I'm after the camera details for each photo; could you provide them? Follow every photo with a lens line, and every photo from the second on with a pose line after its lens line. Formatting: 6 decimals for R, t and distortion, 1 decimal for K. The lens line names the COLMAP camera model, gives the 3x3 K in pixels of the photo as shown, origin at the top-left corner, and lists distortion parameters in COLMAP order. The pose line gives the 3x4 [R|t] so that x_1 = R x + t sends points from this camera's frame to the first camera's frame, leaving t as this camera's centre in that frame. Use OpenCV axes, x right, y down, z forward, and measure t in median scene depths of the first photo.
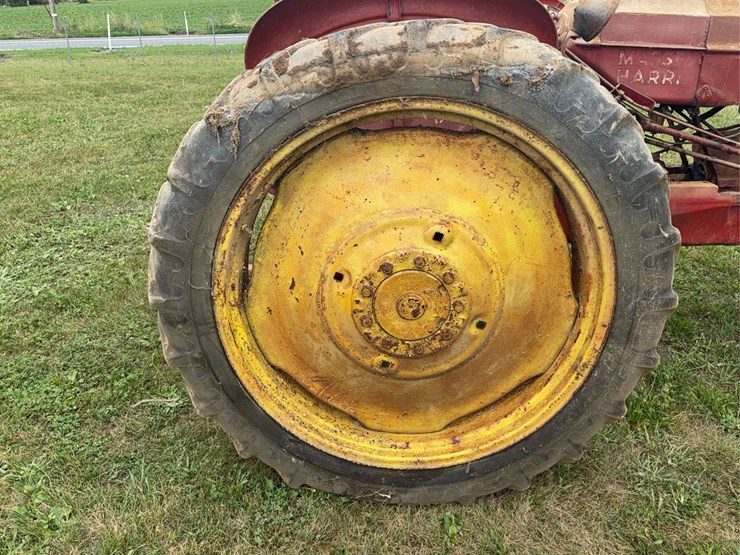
lens RADIAL K [[622.5, 0, 367.4], [0, 622.5, 272.8], [0, 0, 1]] dist [0.138177, -0.215301]
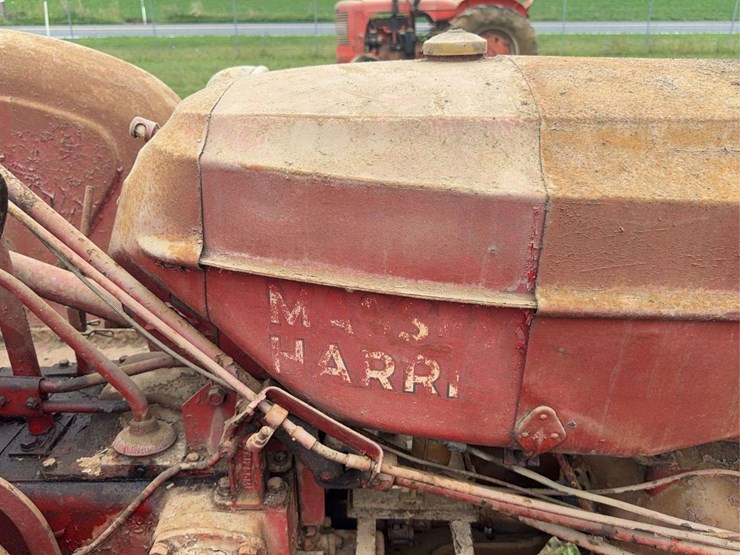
lens RADIAL K [[644.1, 0, 370.0], [0, 644.1, 277.5], [0, 0, 1]] dist [0.016451, -0.055664]
pose [[0.999815, 0.012816, 0.014373, 0.561120], [-0.013081, 0.999743, 0.018500, -0.455097], [-0.014132, -0.018685, 0.999726, 0.879072]]
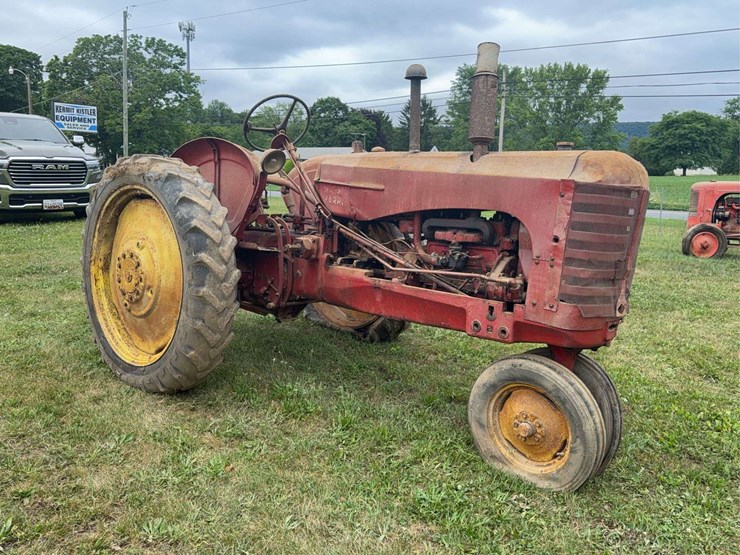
lens RADIAL K [[625.4, 0, 368.3], [0, 625.4, 273.9], [0, 0, 1]] dist [0.155898, -0.333674]
pose [[0.752228, 0.140961, -0.643648, 2.058154], [-0.299157, 0.943427, -0.143010, 0.111988], [0.587076, 0.300127, 0.751842, -0.179091]]
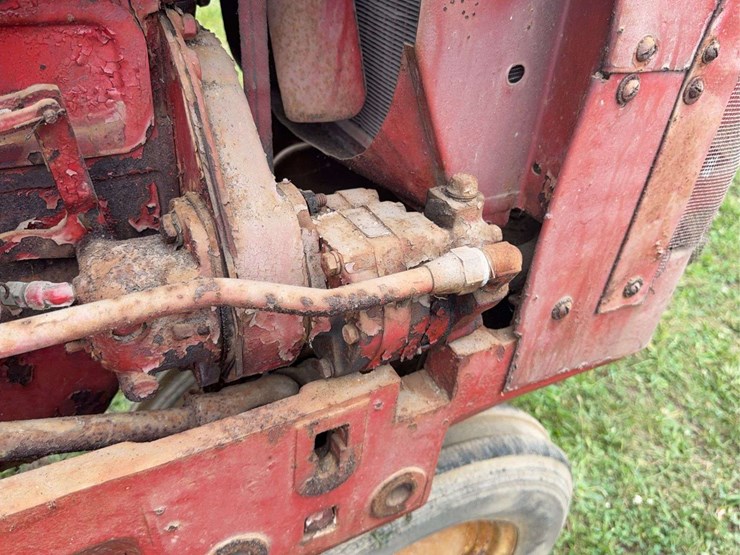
lens RADIAL K [[625.4, 0, 368.3], [0, 625.4, 273.9], [0, 0, 1]] dist [0.155898, -0.333674]
pose [[0.858412, -0.204870, 0.470273, 1.120945], [0.079841, 0.958971, 0.272029, -0.285136], [-0.506709, -0.195966, 0.839549, 1.119987]]
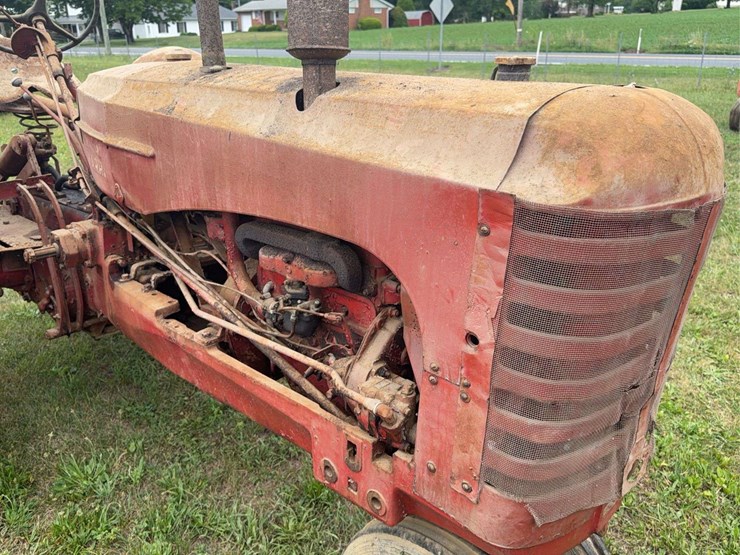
lens RADIAL K [[632.2, 0, 371.3], [0, 632.2, 278.4], [0, 0, 1]] dist [0.109091, -0.186955]
pose [[0.741095, 0.254574, -0.621265, 1.673536], [-0.262198, 0.961587, 0.081257, -0.417826], [0.618086, 0.102675, 0.779376, 0.717444]]
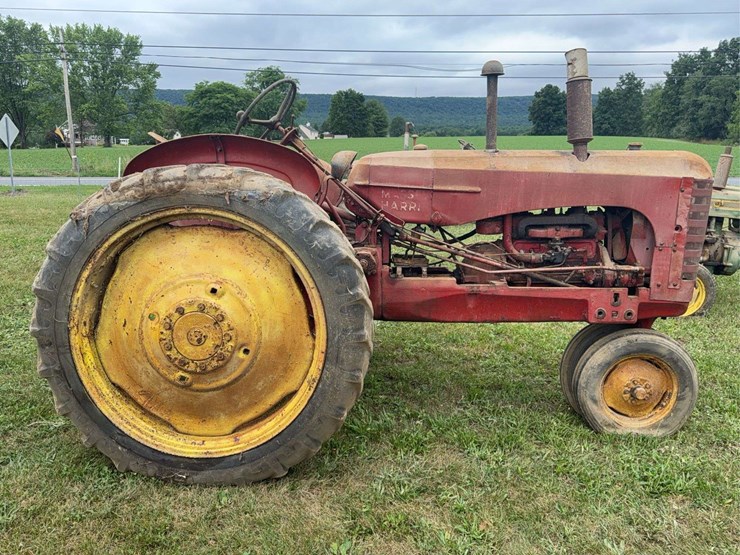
lens RADIAL K [[625.4, 0, 368.3], [0, 625.4, 273.9], [0, 0, 1]] dist [0.155898, -0.333674]
pose [[0.999686, 0.024273, -0.006200, 0.482474], [-0.025036, 0.976972, -0.211893, 0.215601], [0.000914, 0.211982, 0.977273, -0.543471]]
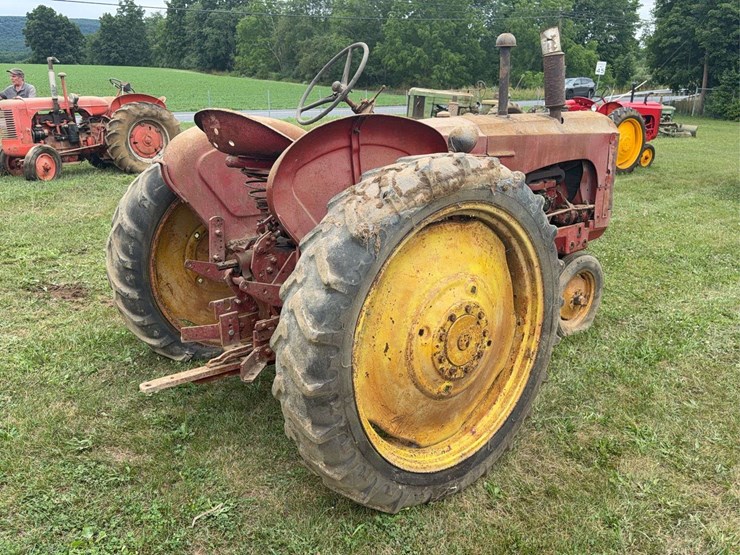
lens RADIAL K [[621.7, 0, 368.8], [0, 621.7, 276.2], [0, 0, 1]] dist [0.128683, -0.185376]
pose [[0.759007, -0.173139, 0.627639, -0.946122], [0.243667, 0.969477, -0.027231, -0.101361], [-0.603767, 0.173604, 0.778028, -0.021488]]
